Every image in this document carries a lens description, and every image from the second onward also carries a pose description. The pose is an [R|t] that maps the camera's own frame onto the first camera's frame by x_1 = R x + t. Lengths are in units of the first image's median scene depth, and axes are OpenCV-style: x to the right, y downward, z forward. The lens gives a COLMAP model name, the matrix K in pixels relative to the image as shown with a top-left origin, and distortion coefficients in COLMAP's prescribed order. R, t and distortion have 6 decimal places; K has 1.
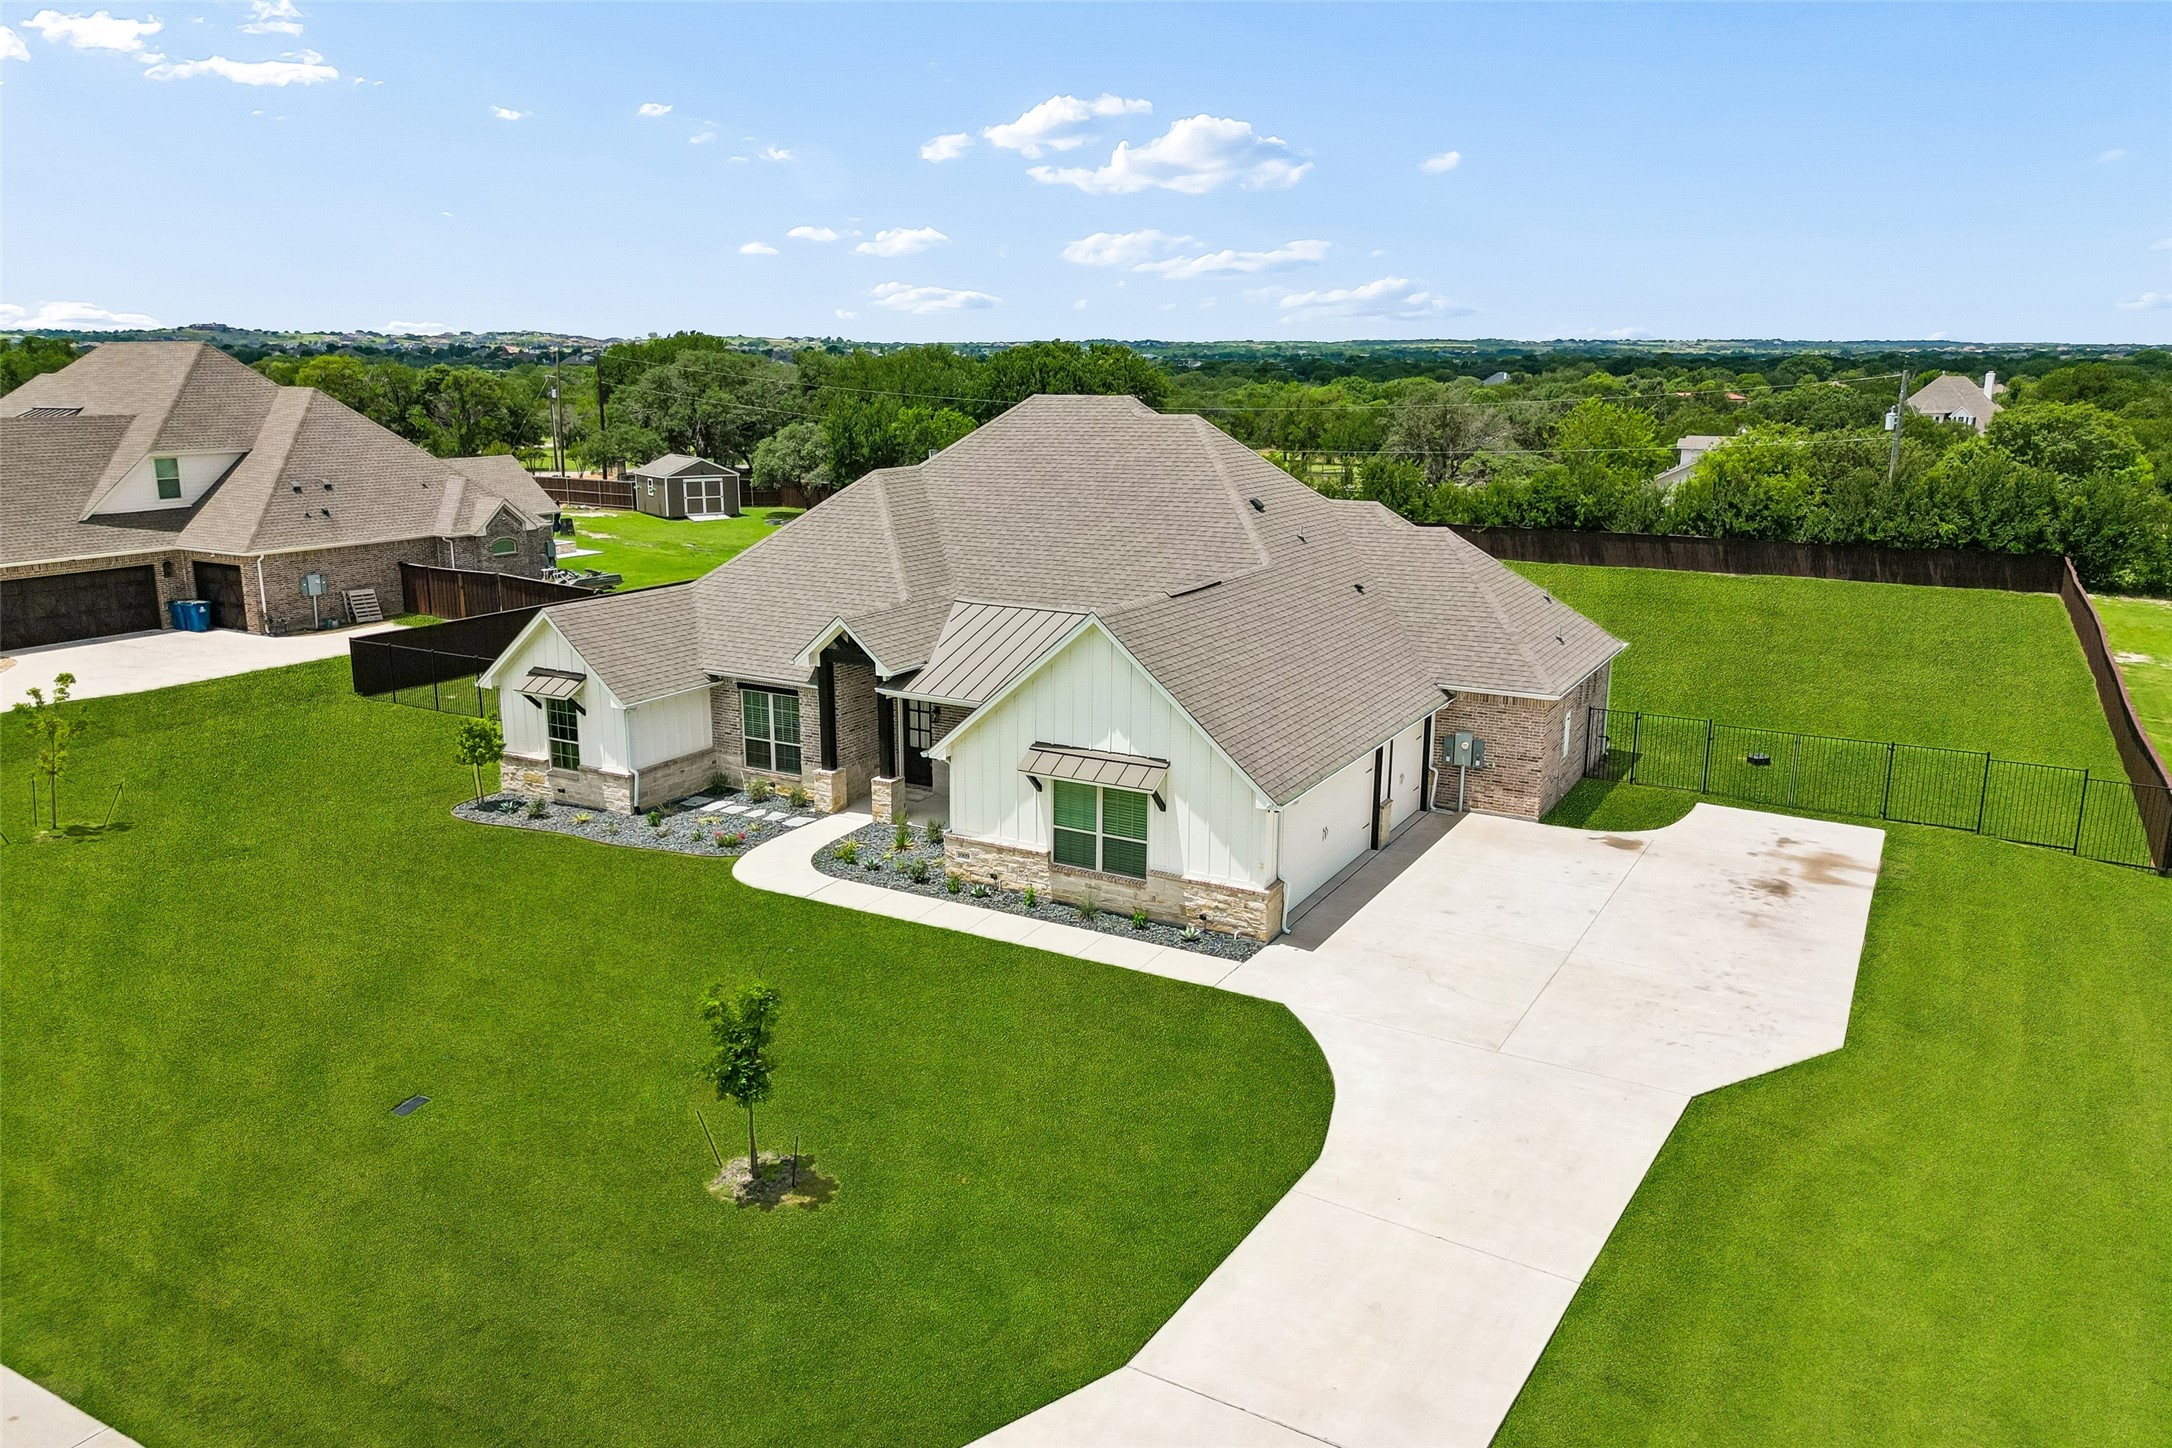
lens RADIAL K [[1544.1, 0, 1085.0], [0, 1544.1, 730.6], [0, 0, 1]] dist [0.052570, -0.029252]
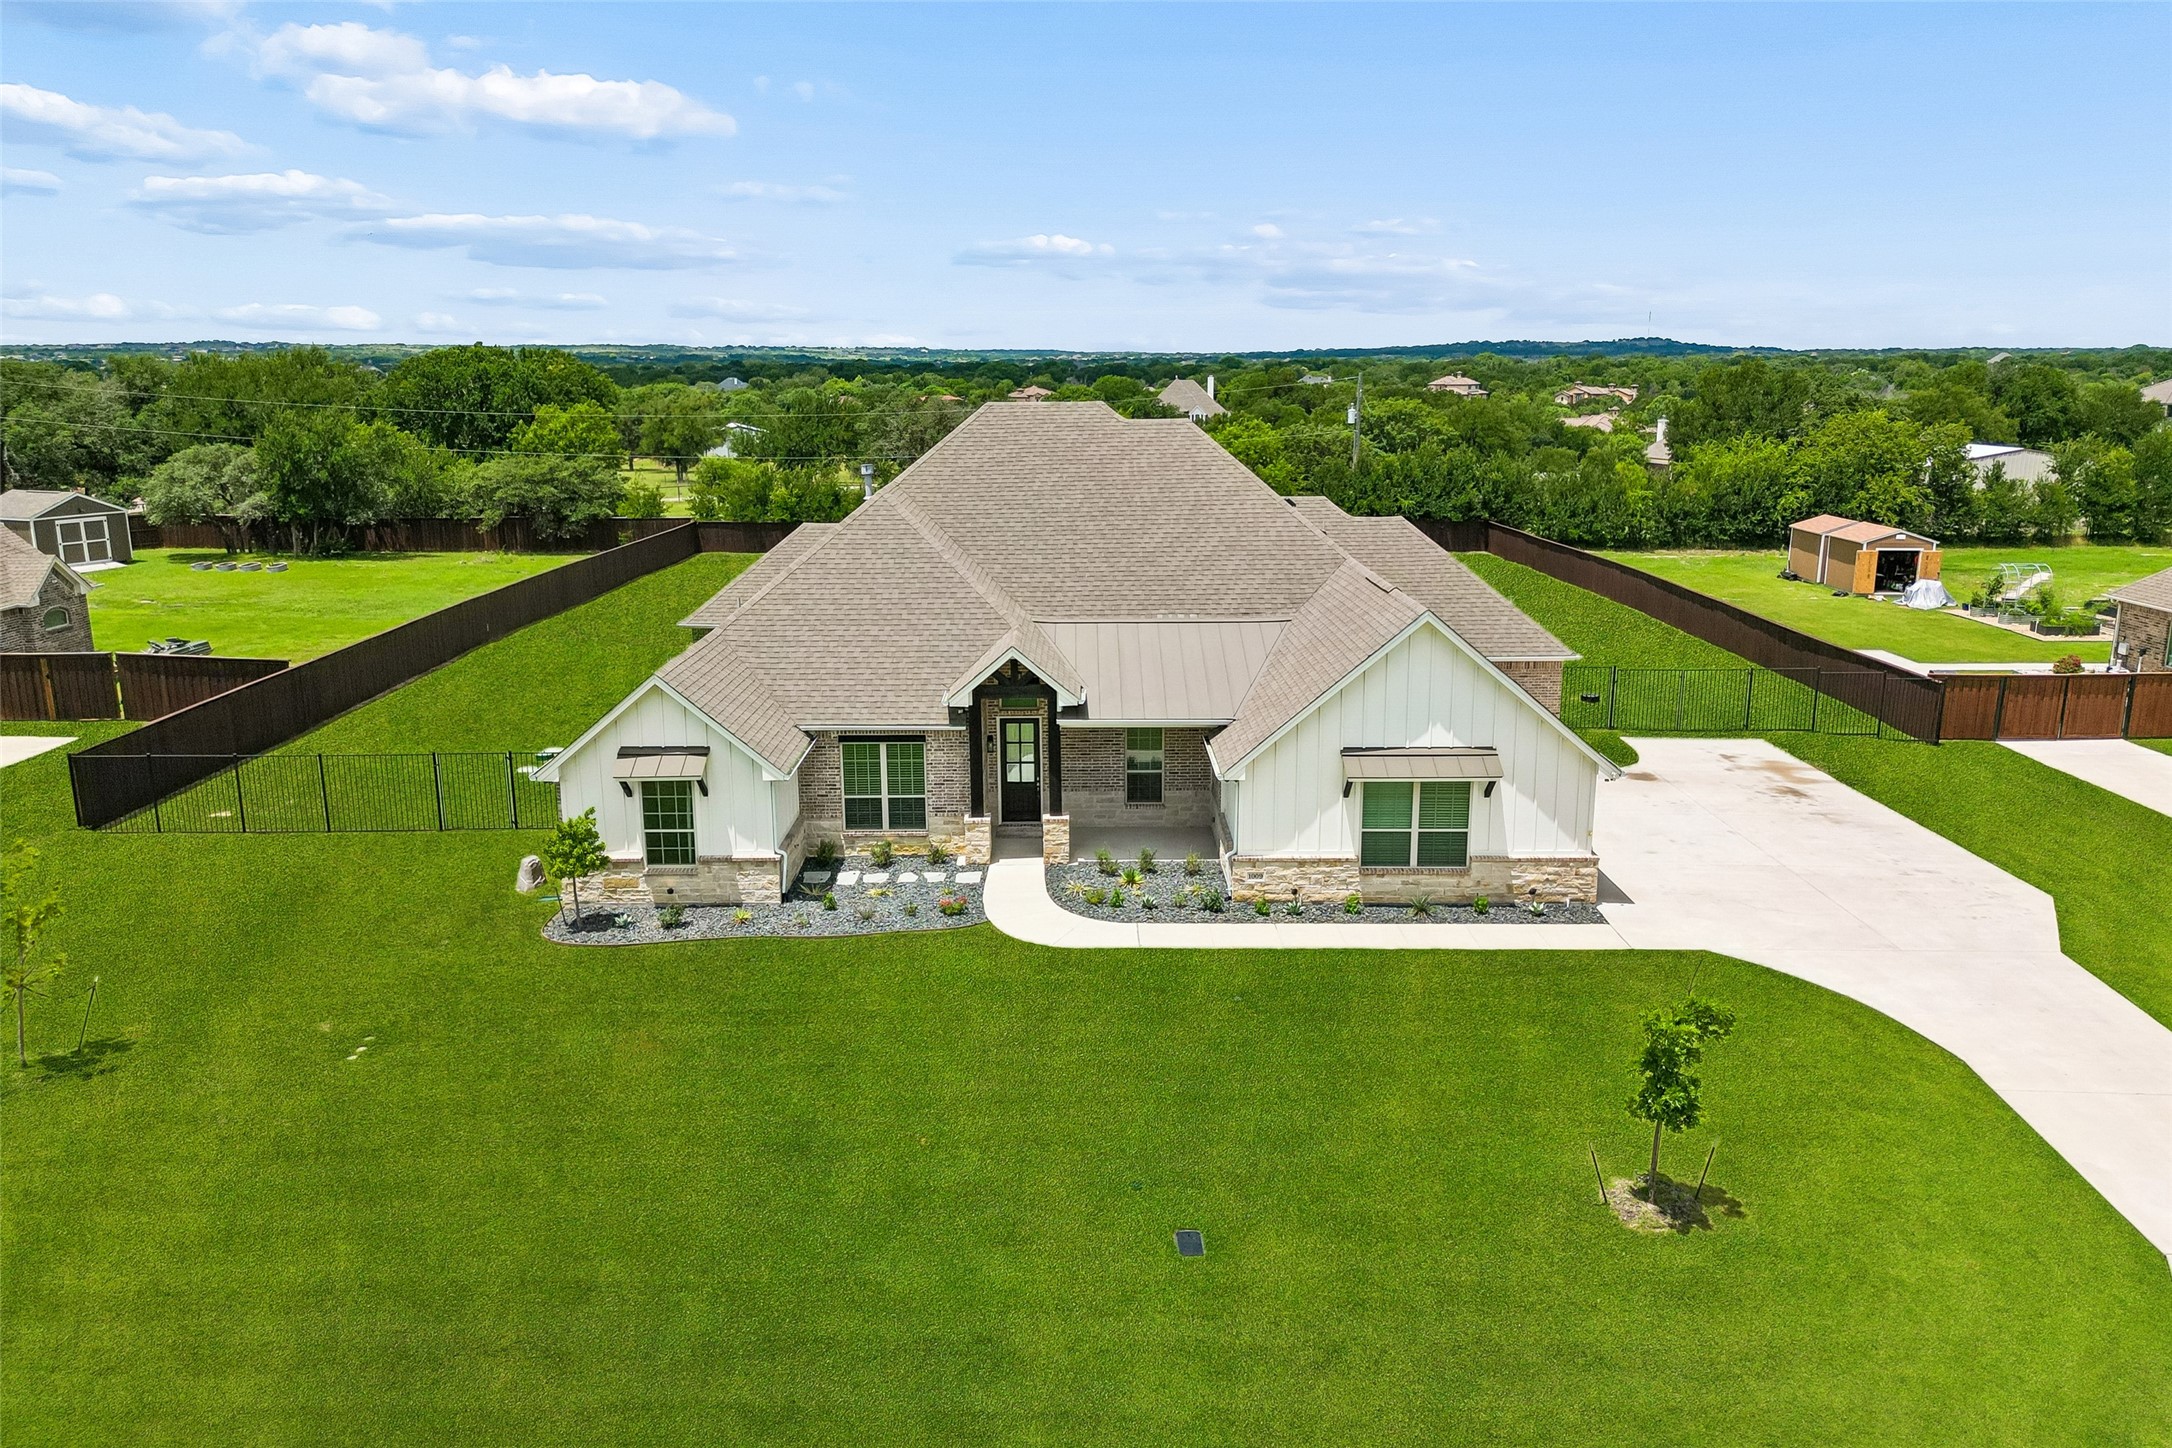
lens RADIAL K [[1544.1, 0, 1064.7], [0, 1544.1, 720.2], [0, 0, 1]] dist [0.052570, -0.029252]
pose [[0.871390, -0.117649, 0.476275, -0.551620], [0.122238, 0.992269, 0.021464, -0.044806], [-0.475119, 0.039515, 0.879034, 0.176036]]
